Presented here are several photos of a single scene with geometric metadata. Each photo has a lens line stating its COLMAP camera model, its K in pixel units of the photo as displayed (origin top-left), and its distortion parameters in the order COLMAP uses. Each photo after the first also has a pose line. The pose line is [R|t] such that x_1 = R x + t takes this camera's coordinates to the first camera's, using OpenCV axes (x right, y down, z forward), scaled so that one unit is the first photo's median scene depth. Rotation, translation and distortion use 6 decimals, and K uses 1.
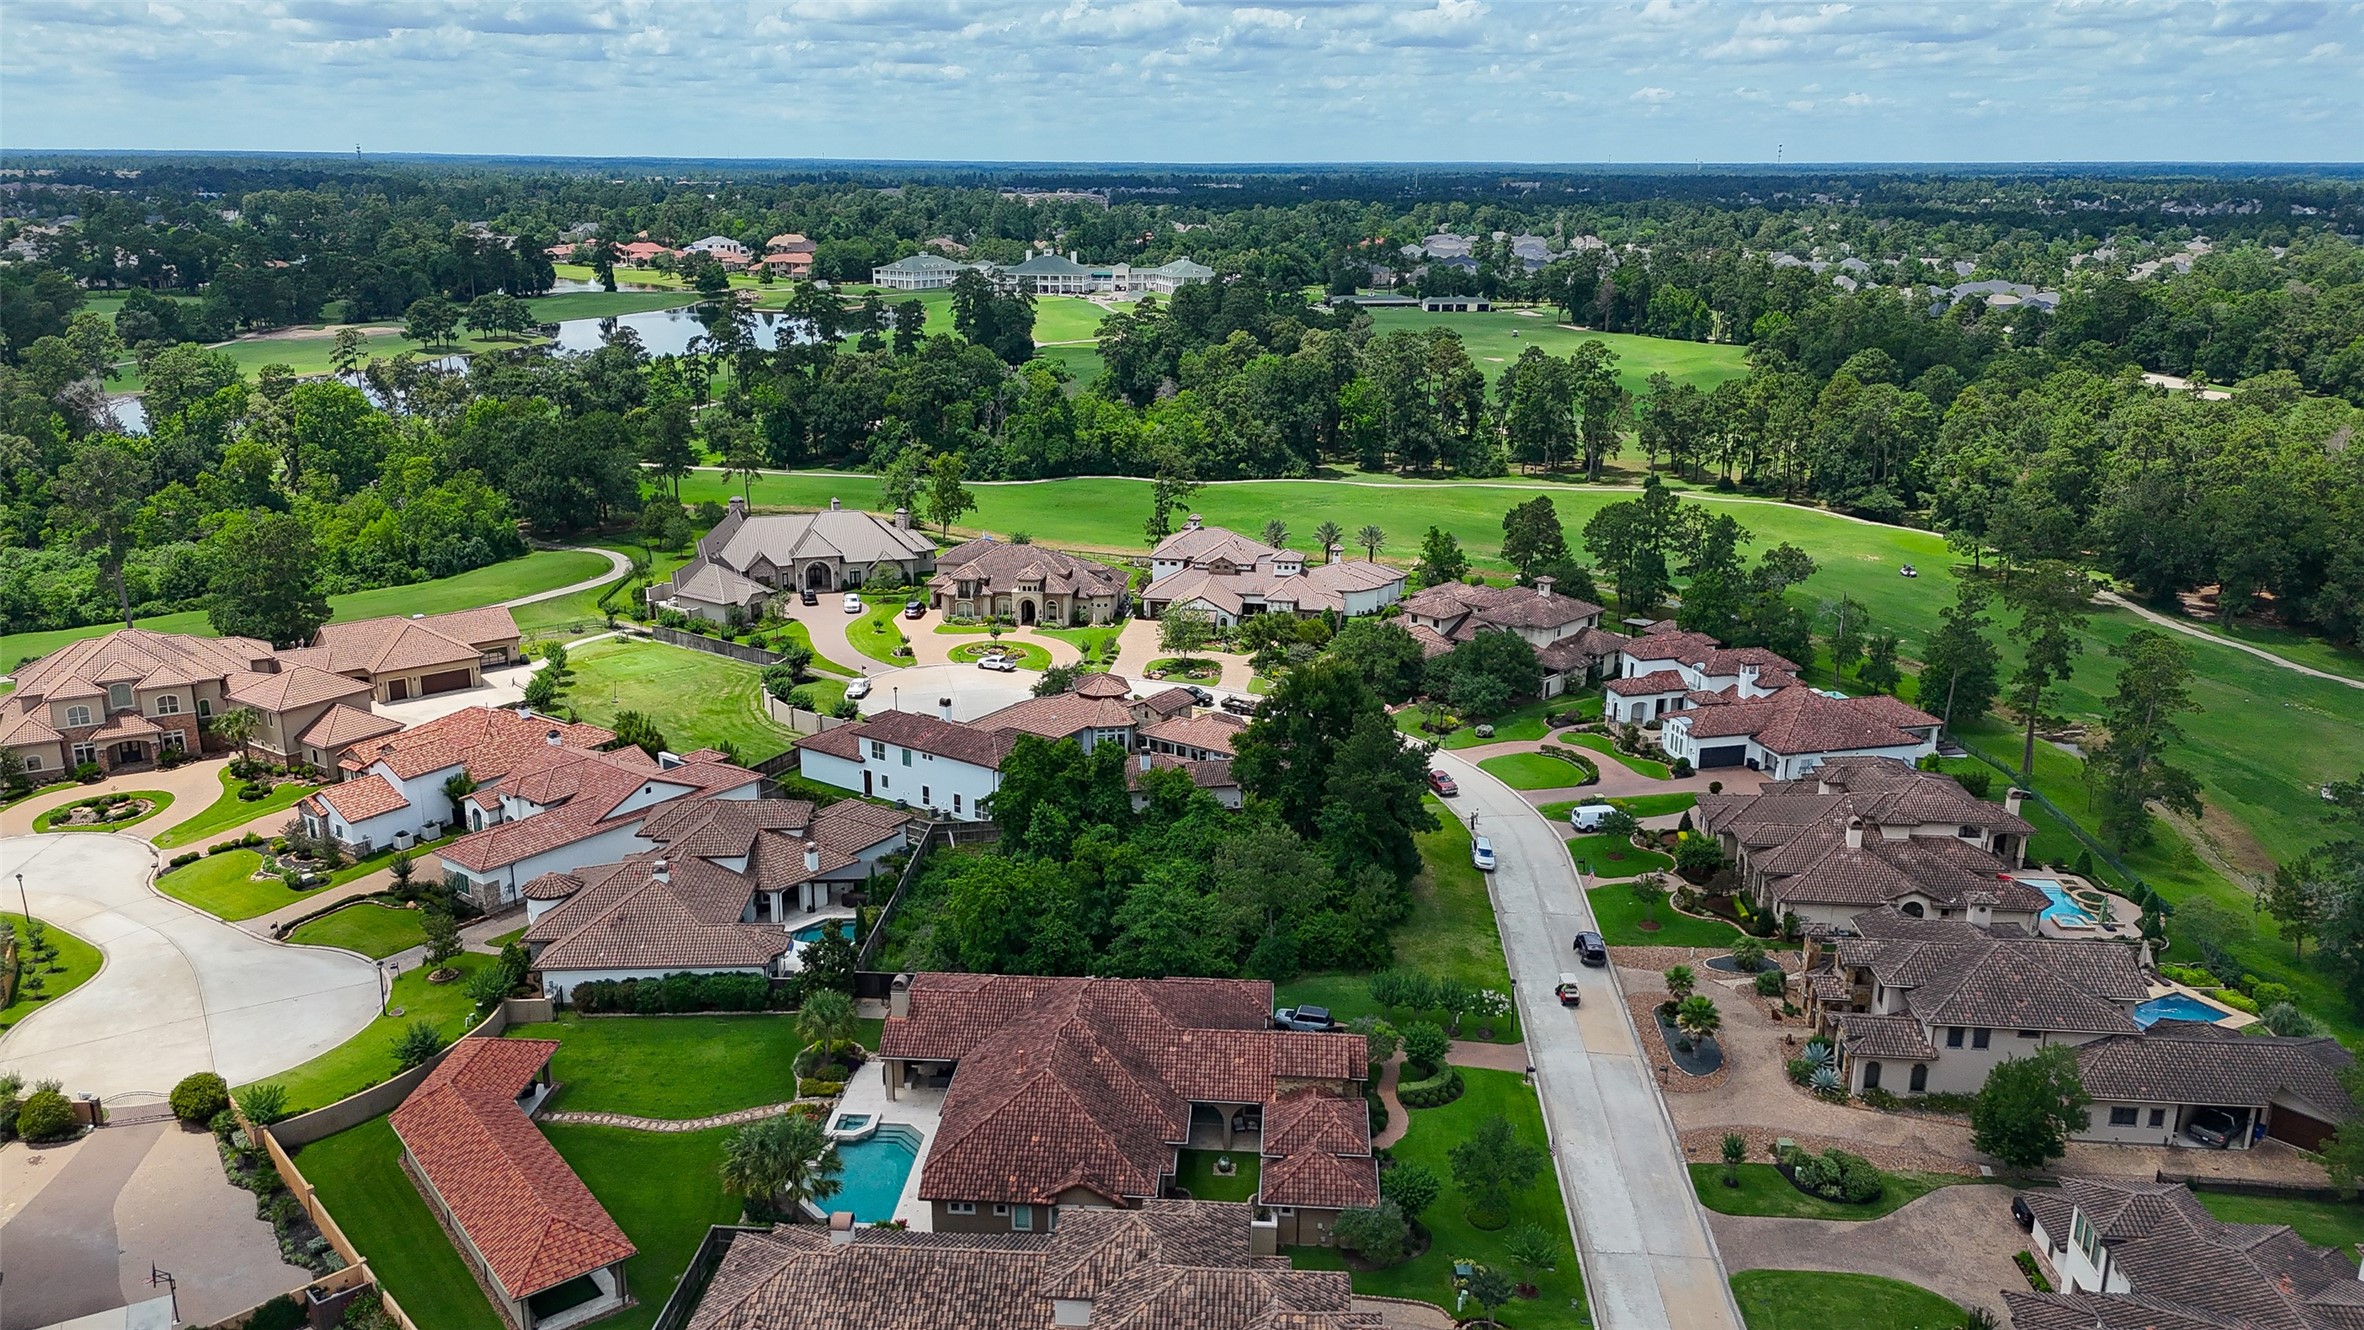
lens RADIAL K [[1733.7, 0, 1178.9], [0, 1733.7, 671.5], [0, 0, 1]] dist [0.081353, -0.079962]
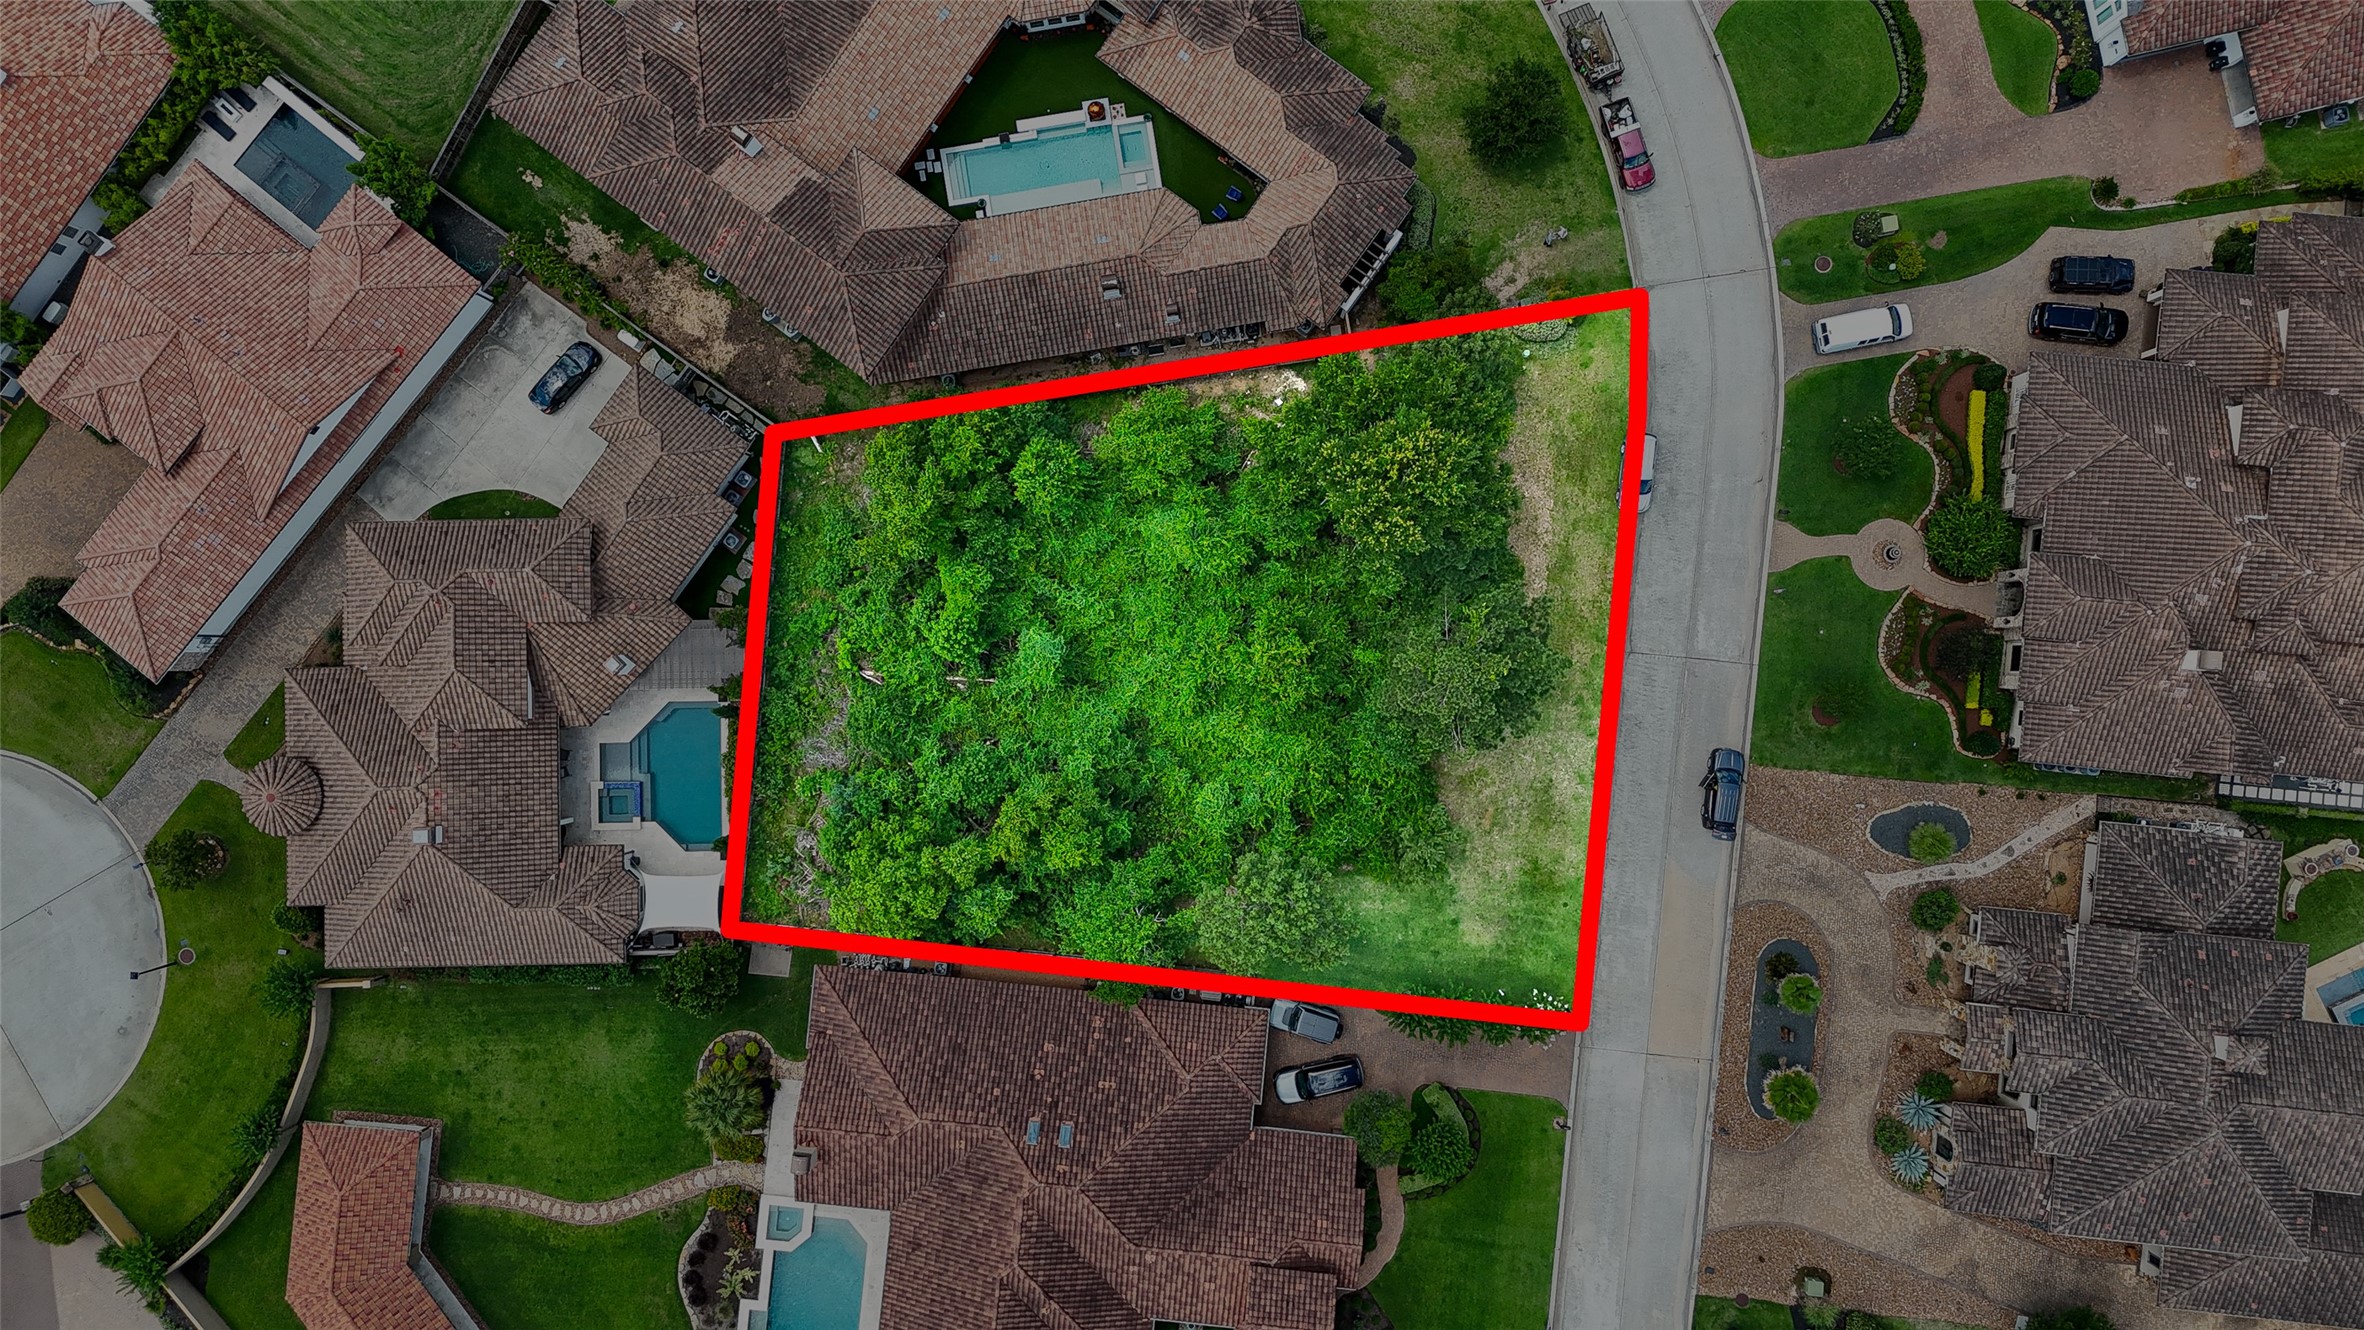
lens RADIAL K [[1733.7, 0, 1180.0], [0, 1733.7, 659.1], [0, 0, 1]] dist [0.081353, -0.079962]
pose [[0.999143, 0.026861, -0.031487, 0.023751], [0.022510, 0.285738, 0.958043, -0.428082], [0.034731, -0.957931, 0.284888, 0.637857]]
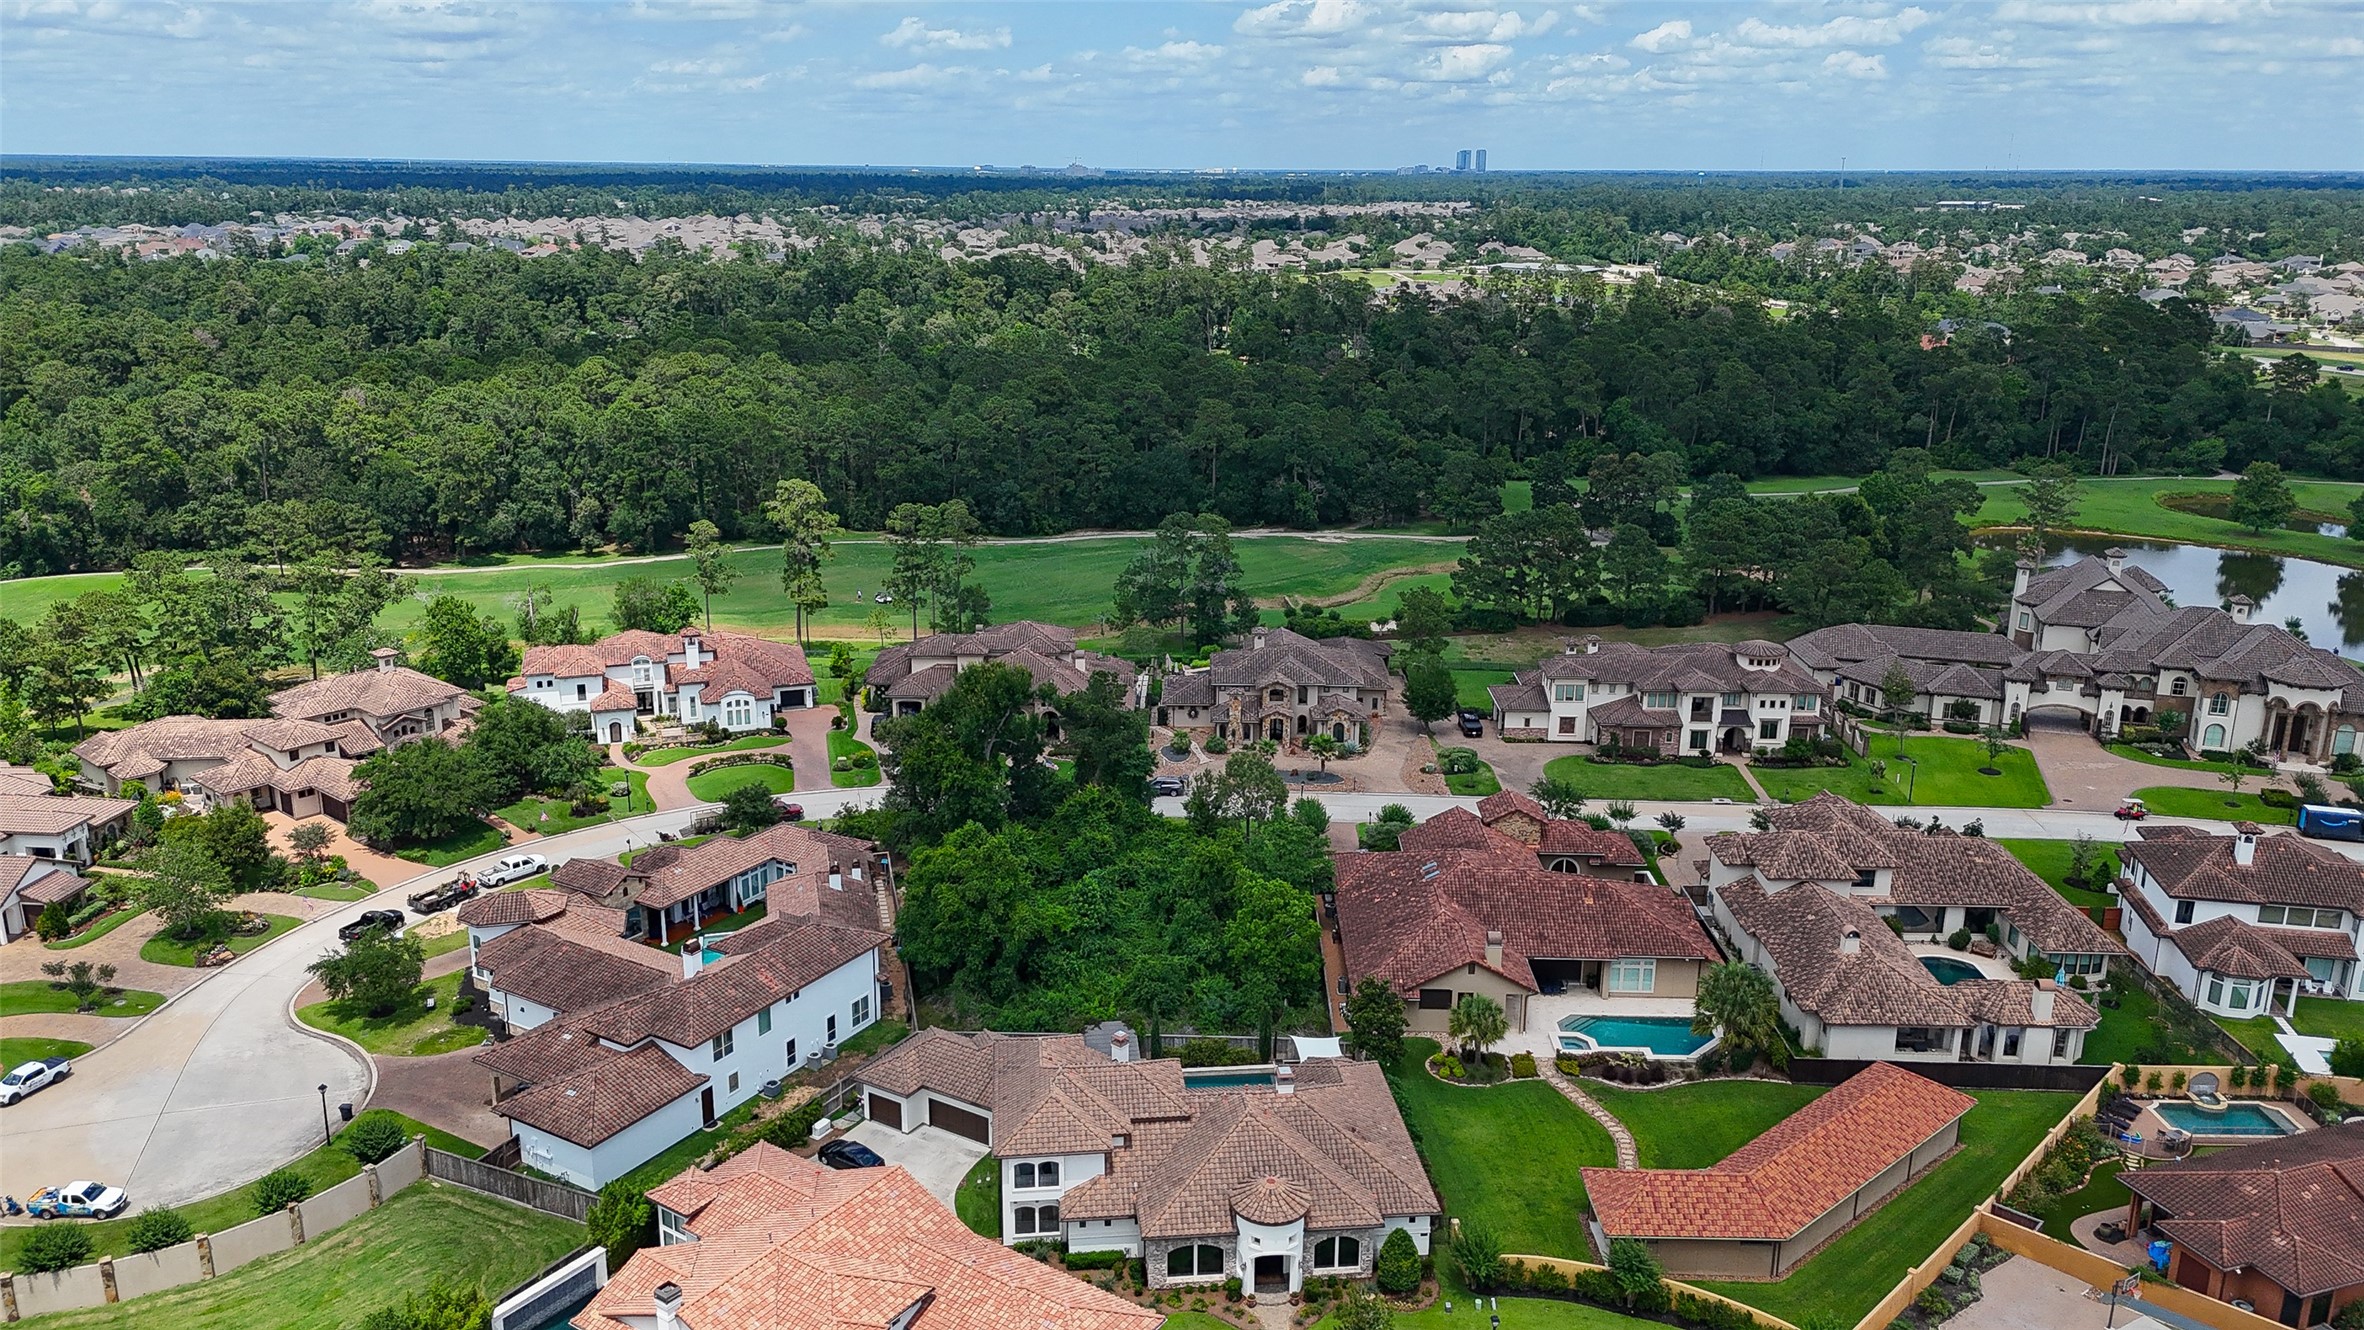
lens RADIAL K [[1733.7, 0, 1179.7], [0, 1733.7, 679.2], [0, 0, 1]] dist [0.081353, -0.079962]
pose [[-0.055788, -0.288565, 0.955834, -0.717486], [0.274928, 0.915877, 0.292548, -0.211567], [-0.959845, 0.279106, 0.028240, 0.708932]]
